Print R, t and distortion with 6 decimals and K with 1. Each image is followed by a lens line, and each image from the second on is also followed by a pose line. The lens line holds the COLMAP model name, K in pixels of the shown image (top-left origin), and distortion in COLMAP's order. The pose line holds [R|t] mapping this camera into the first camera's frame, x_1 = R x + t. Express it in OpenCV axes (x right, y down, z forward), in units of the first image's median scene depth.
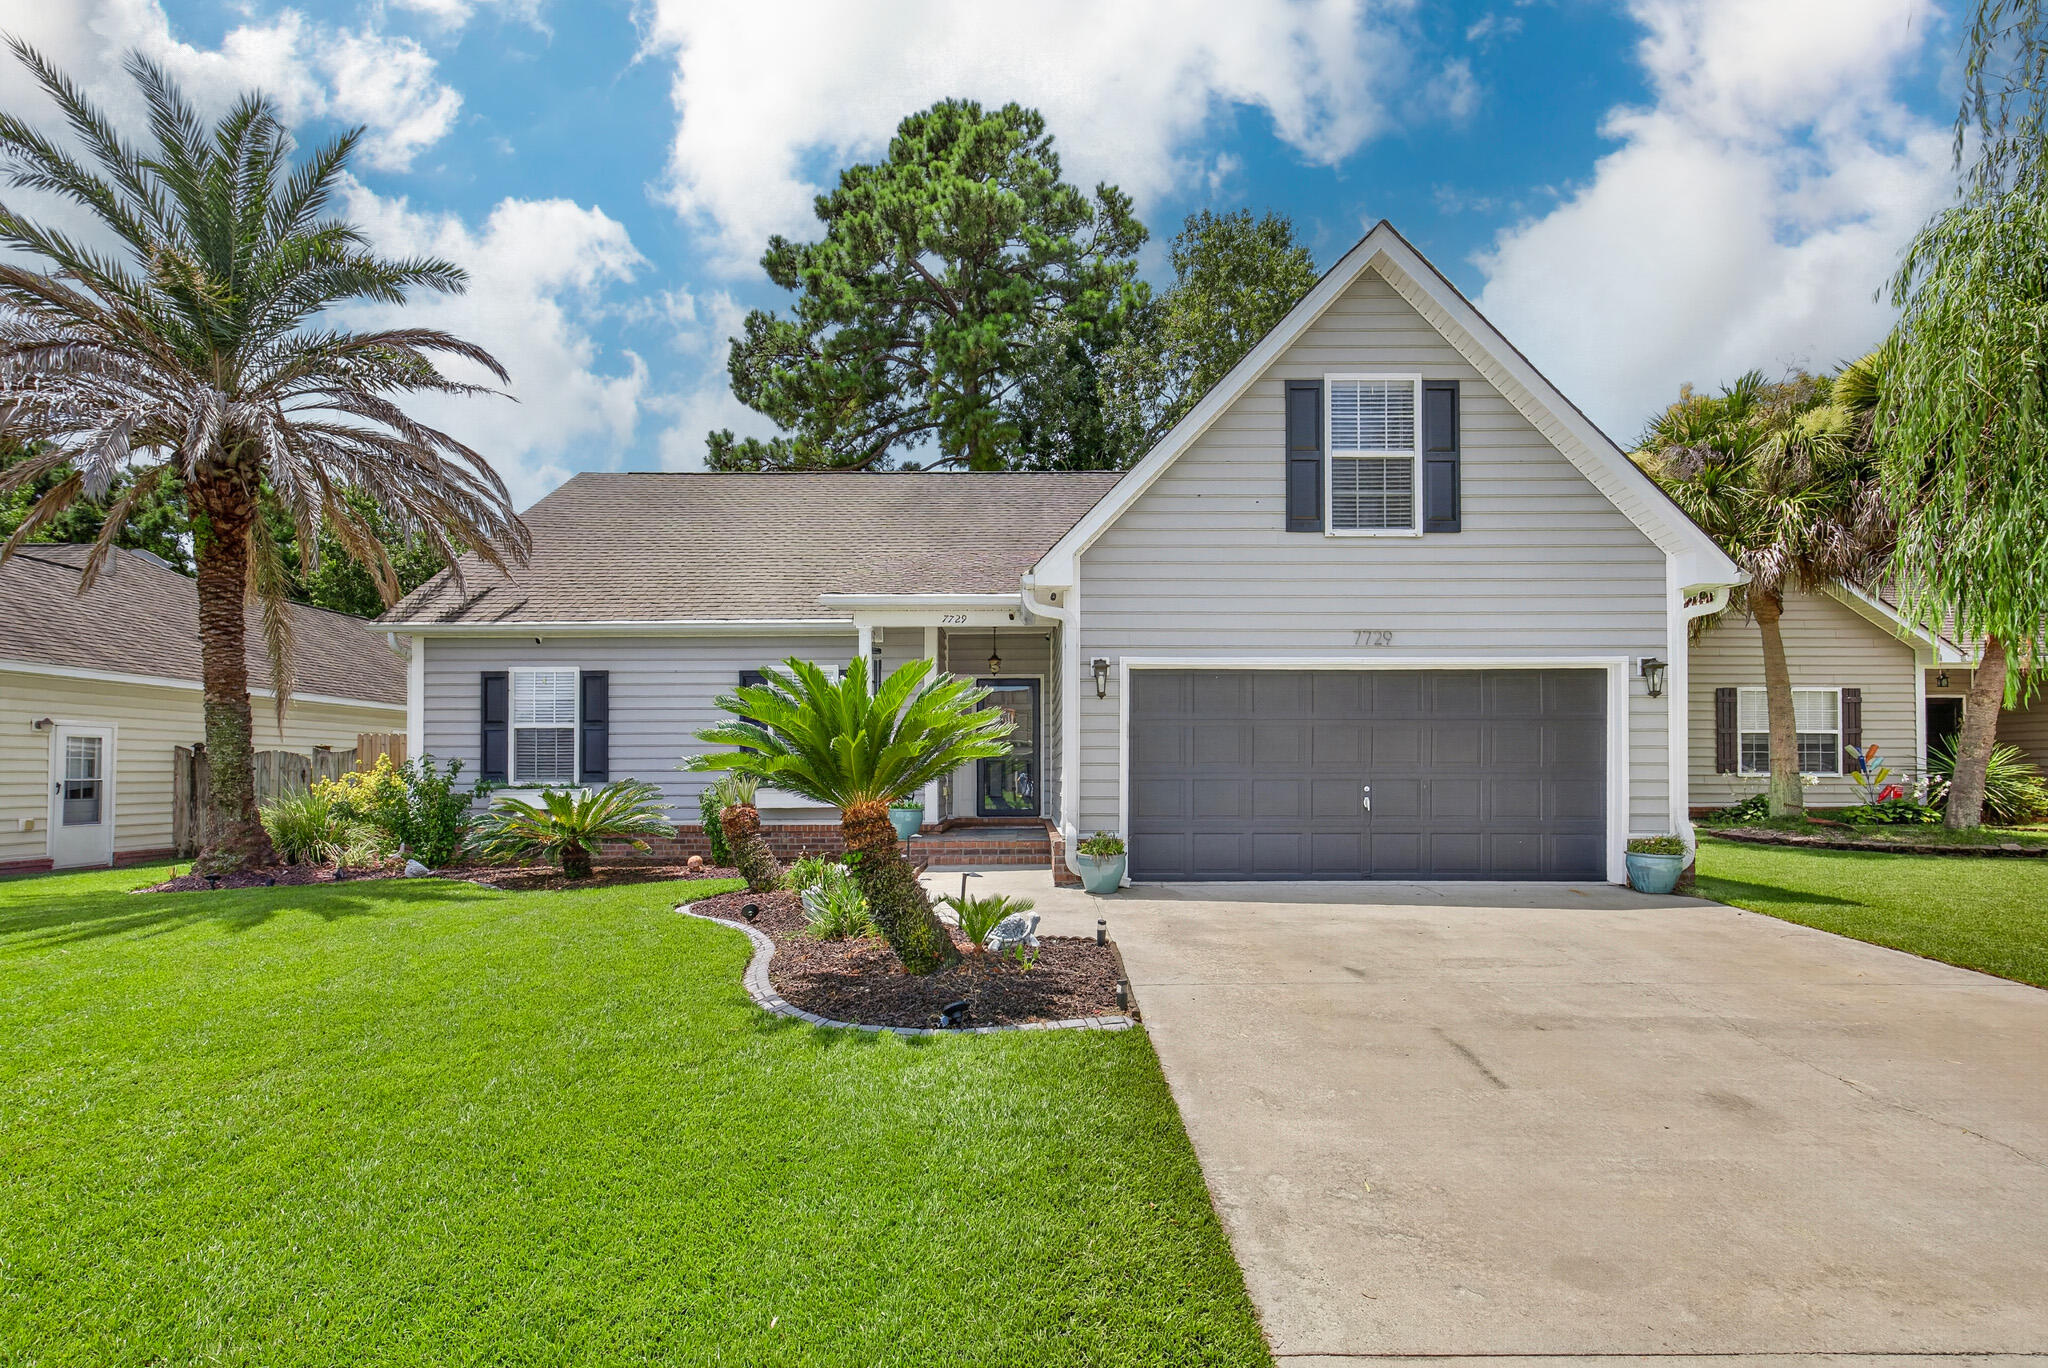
lens RADIAL K [[962.7, 0, 1026.1], [0, 962.7, 748.4], [0, 0, 1]] dist [-0.003370, -0.000078]
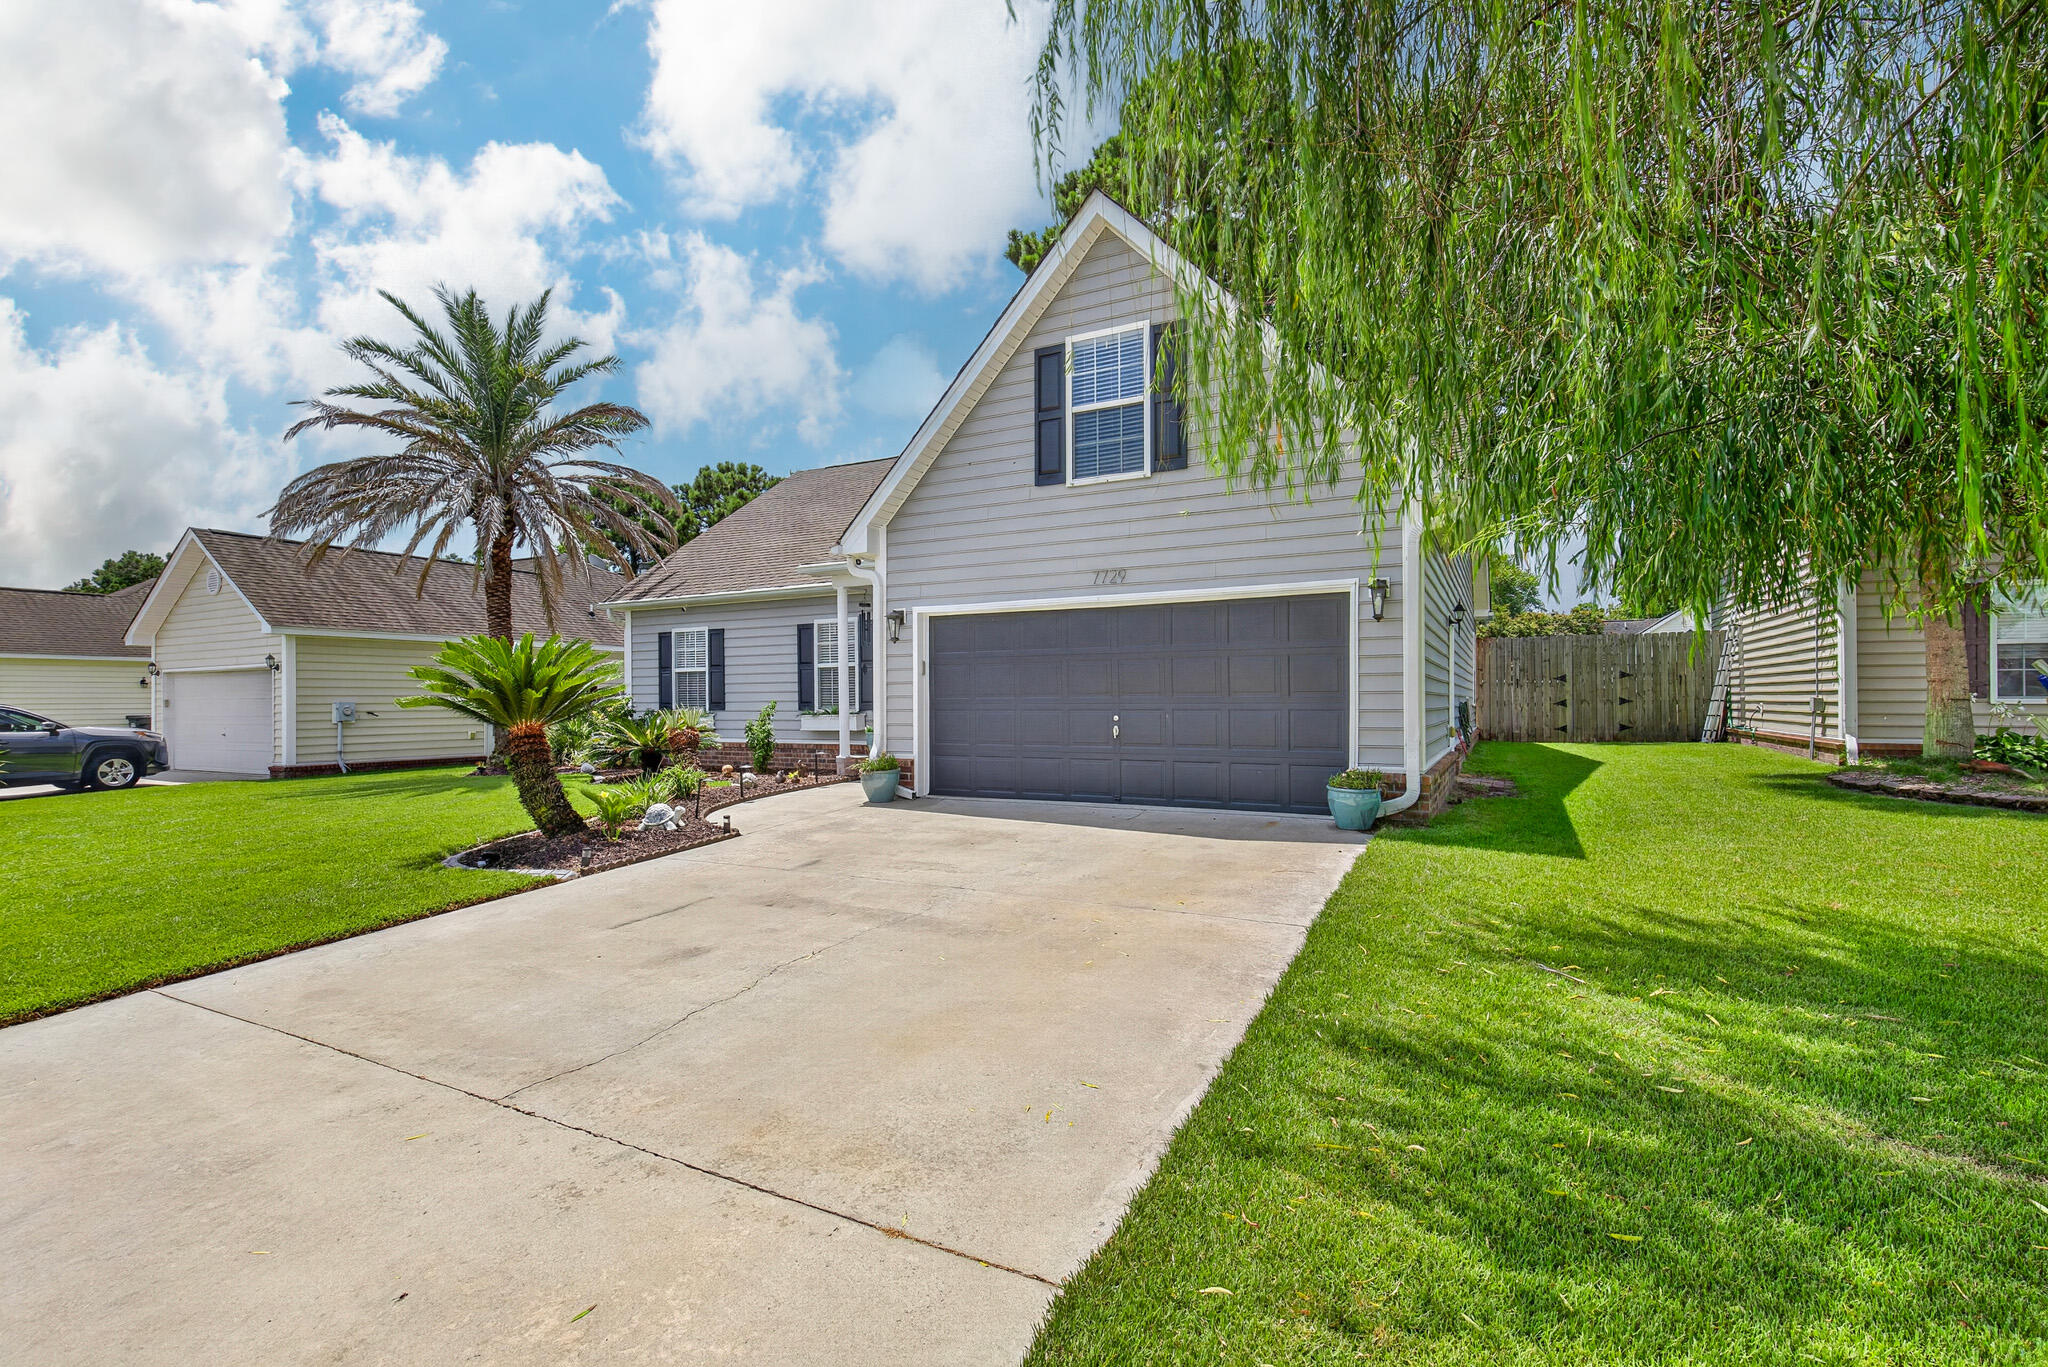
lens RADIAL K [[950.6, 0, 1024.0], [0, 950.6, 683.5], [0, 0, 1]] dist [-0.000345, -0.000472]
pose [[0.882019, -0.012609, -0.471045, 0.770947], [0.016752, 0.999849, 0.004603, -0.002868], [0.470916, -0.011951, 0.882097, 0.022312]]
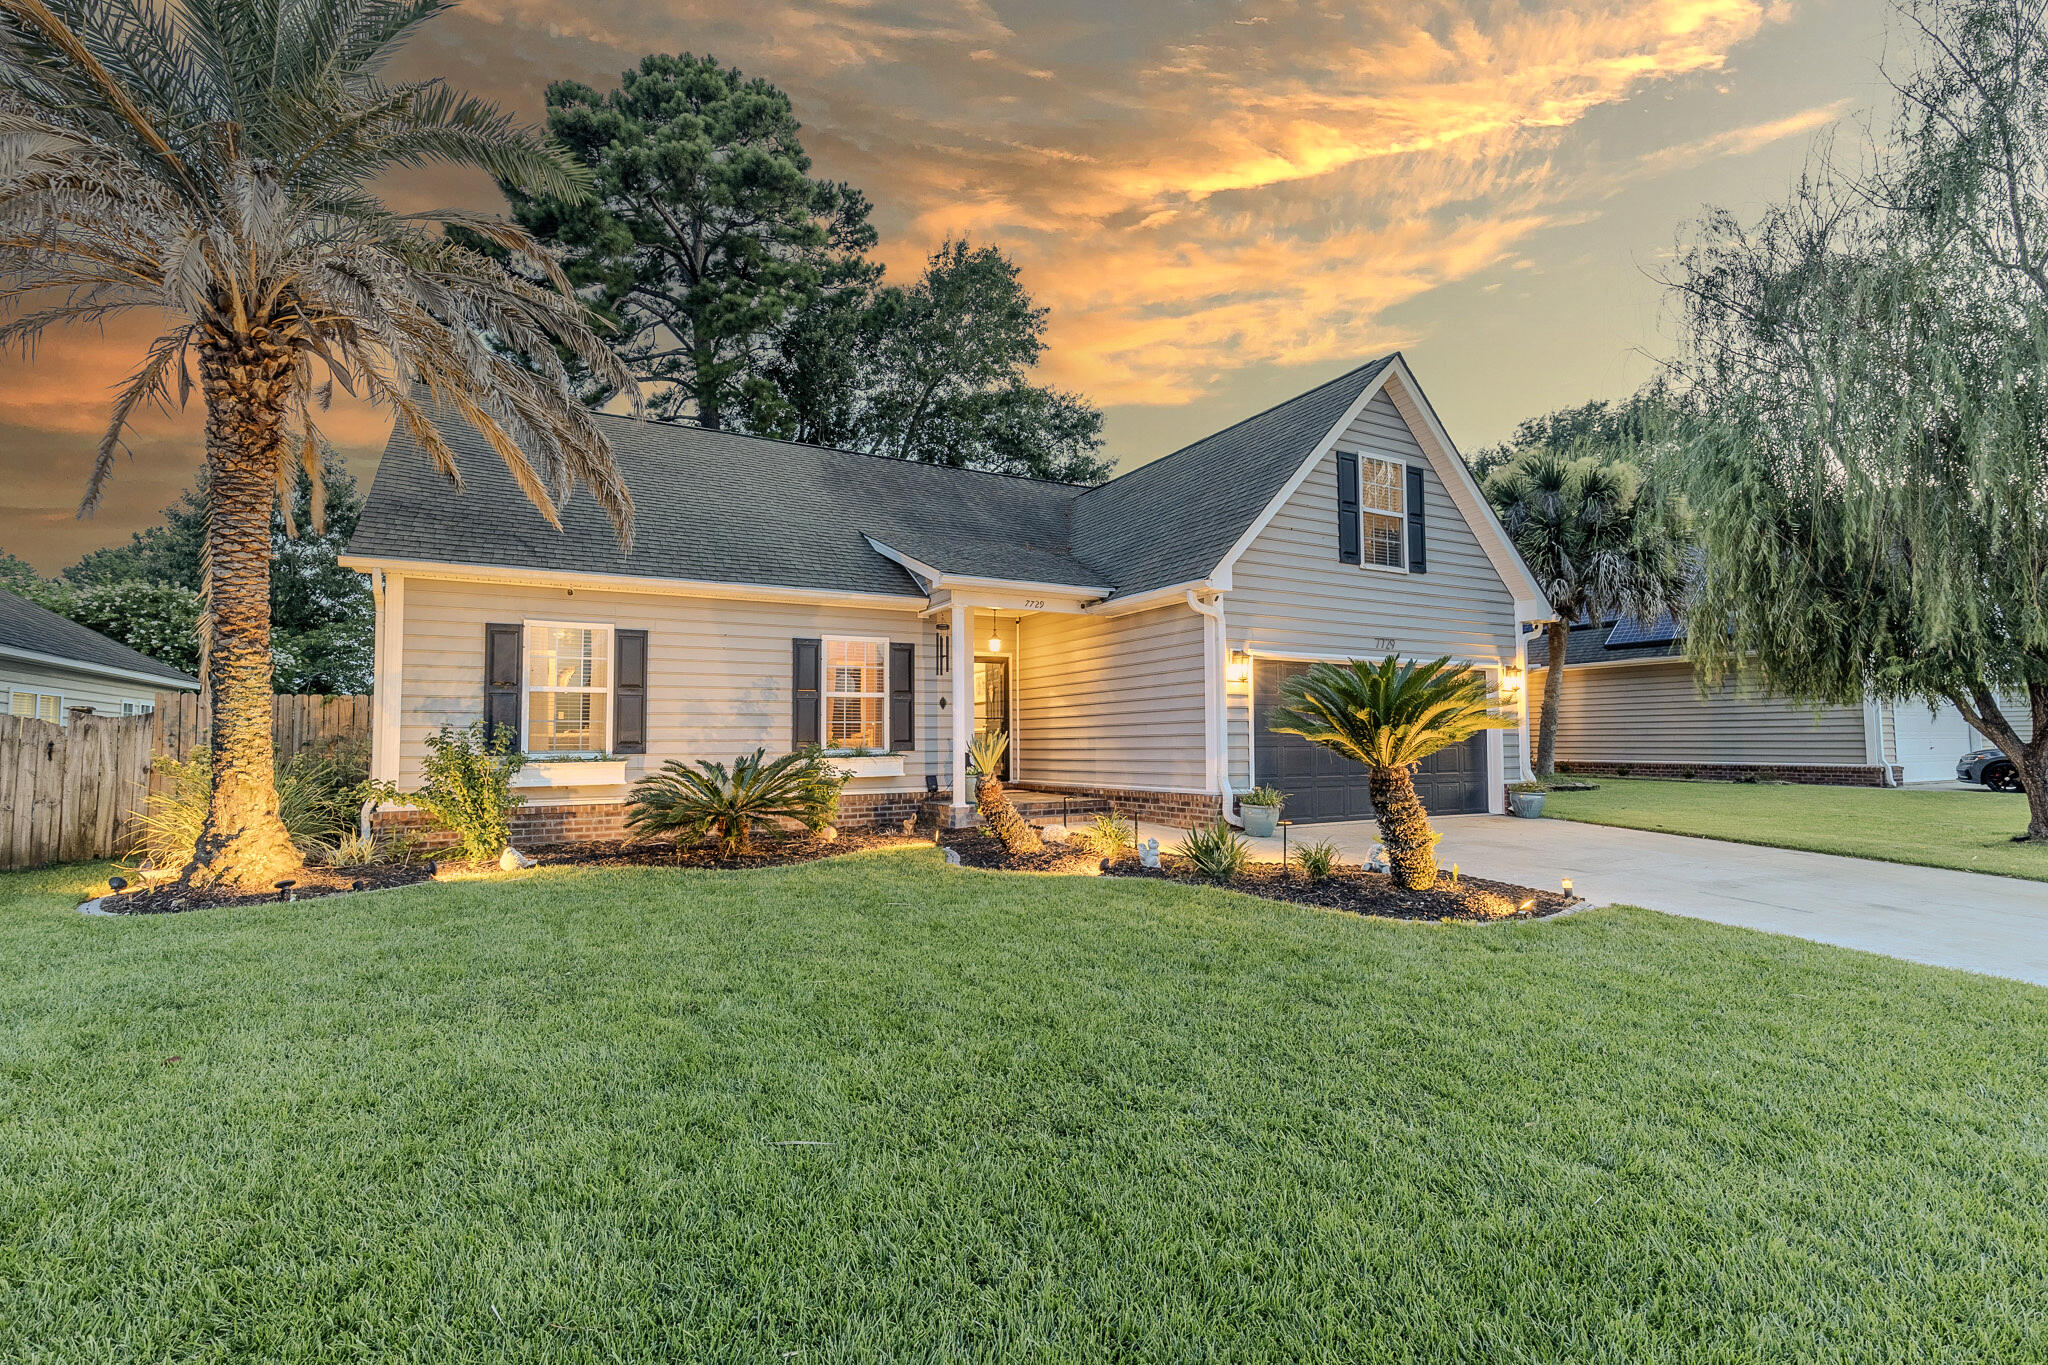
lens RADIAL K [[935.8, 0, 1024.0], [0, 935.8, 682.5], [0, 0, 1]] dist [0.011897, -0.000299]
pose [[0.871024, 0.028882, 0.490391, -0.757239], [-0.009126, 0.999049, -0.042631, 0.004408], [-0.491156, 0.032658, 0.870459, 0.073753]]
